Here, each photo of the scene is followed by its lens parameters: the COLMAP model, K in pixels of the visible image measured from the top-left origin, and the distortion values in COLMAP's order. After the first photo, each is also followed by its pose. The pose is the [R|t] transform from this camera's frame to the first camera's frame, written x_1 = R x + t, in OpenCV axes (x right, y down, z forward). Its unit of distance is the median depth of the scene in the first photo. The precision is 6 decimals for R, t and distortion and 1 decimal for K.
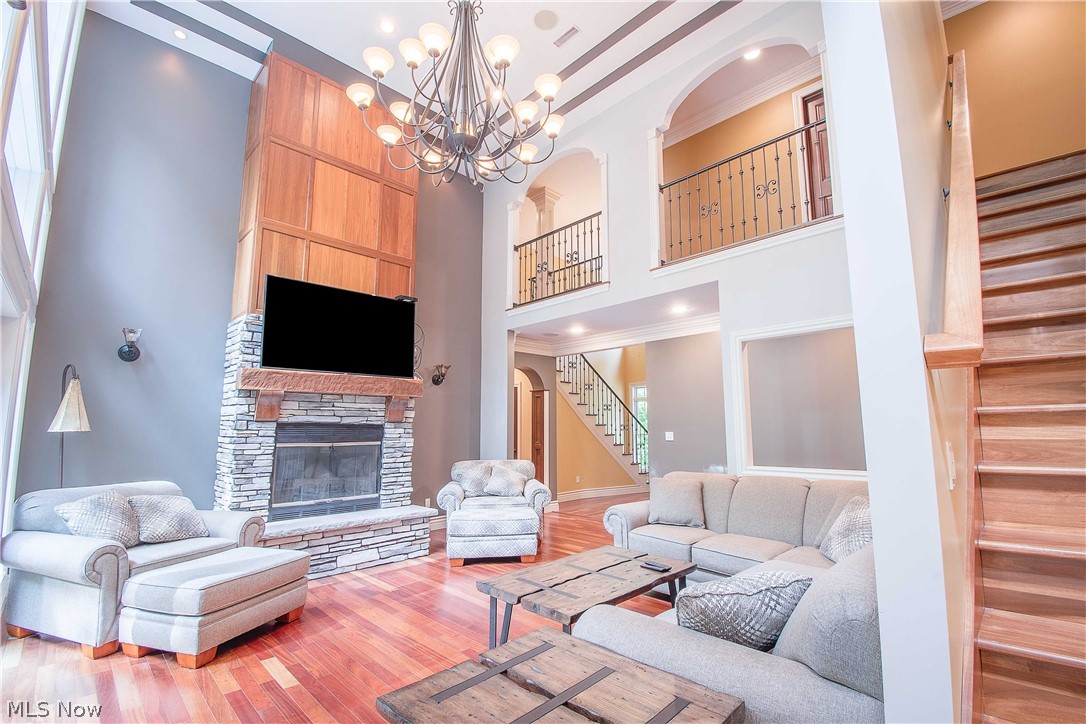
lens RADIAL K [[476.4, 0, 543.0], [0, 476.4, 362.0], [0, 0, 1]] dist [0.000398, -0.000207]
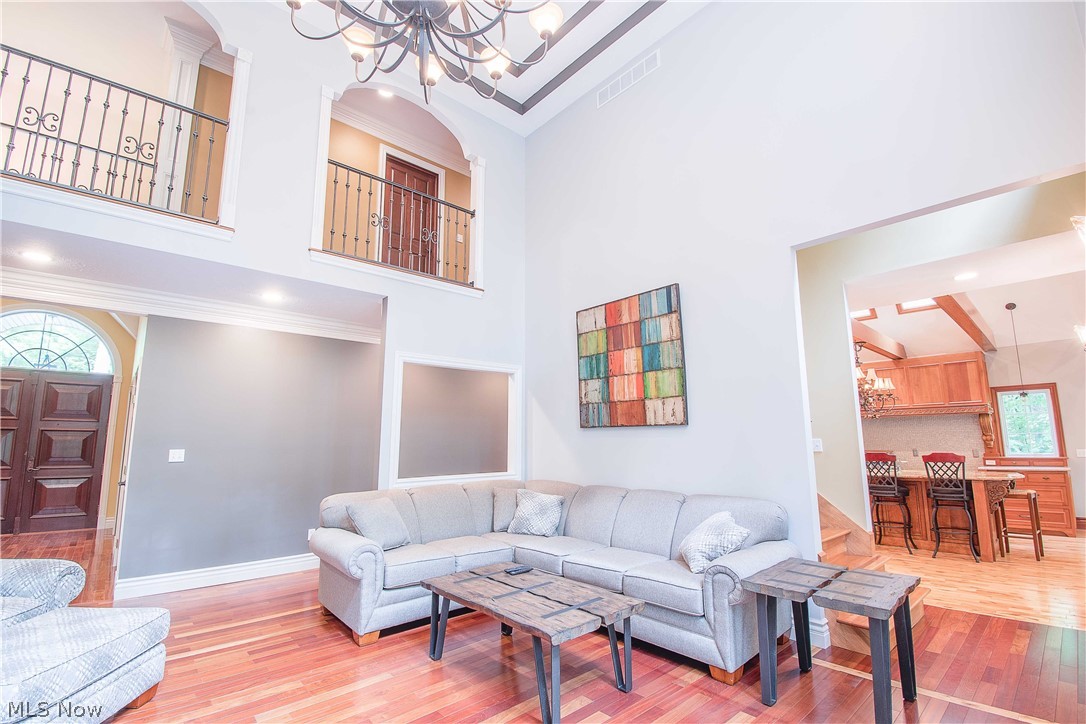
lens RADIAL K [[476.4, 0, 543.0], [0, 476.4, 362.0], [0, 0, 1]] dist [0.000398, -0.000207]
pose [[0.052363, 0.168469, 0.984315, -0.574990], [-0.128573, 0.978601, -0.160651, 0.083237], [-0.990317, -0.118144, 0.072903, 0.583319]]
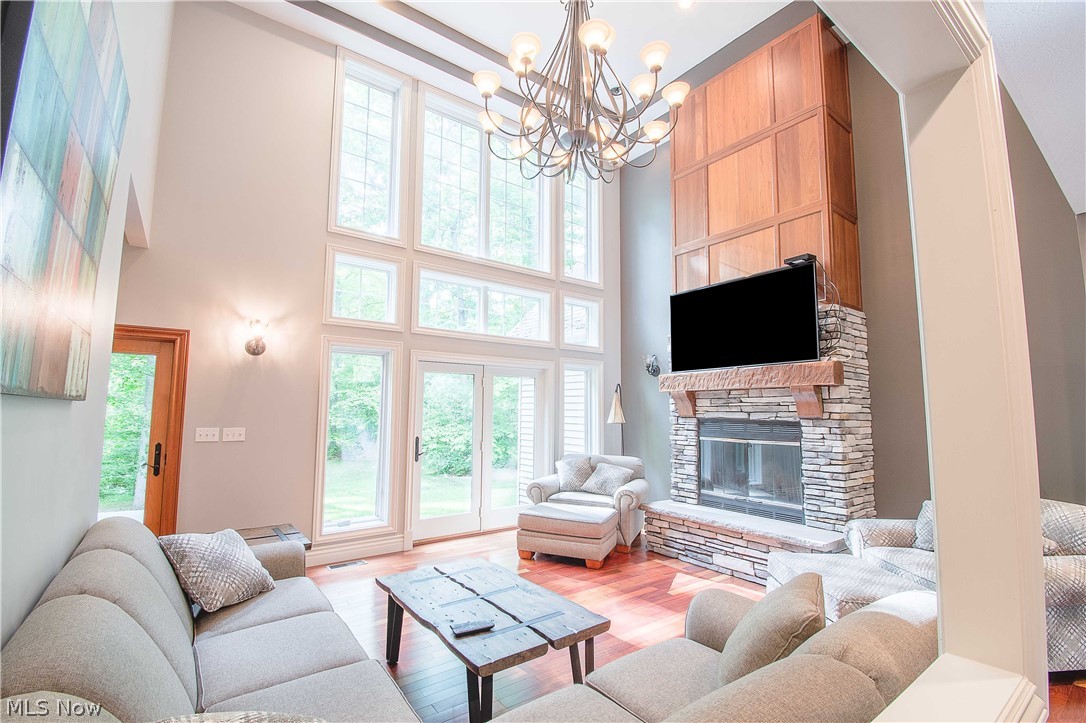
lens RADIAL K [[476.4, 0, 543.0], [0, 476.4, 361.5], [0, 0, 1]] dist [0.000398, -0.000207]
pose [[-0.141500, -0.103162, -0.984548, 0.618415], [0.130388, 0.983948, -0.121838, 0.083473], [0.981314, -0.145613, -0.125777, 0.794359]]
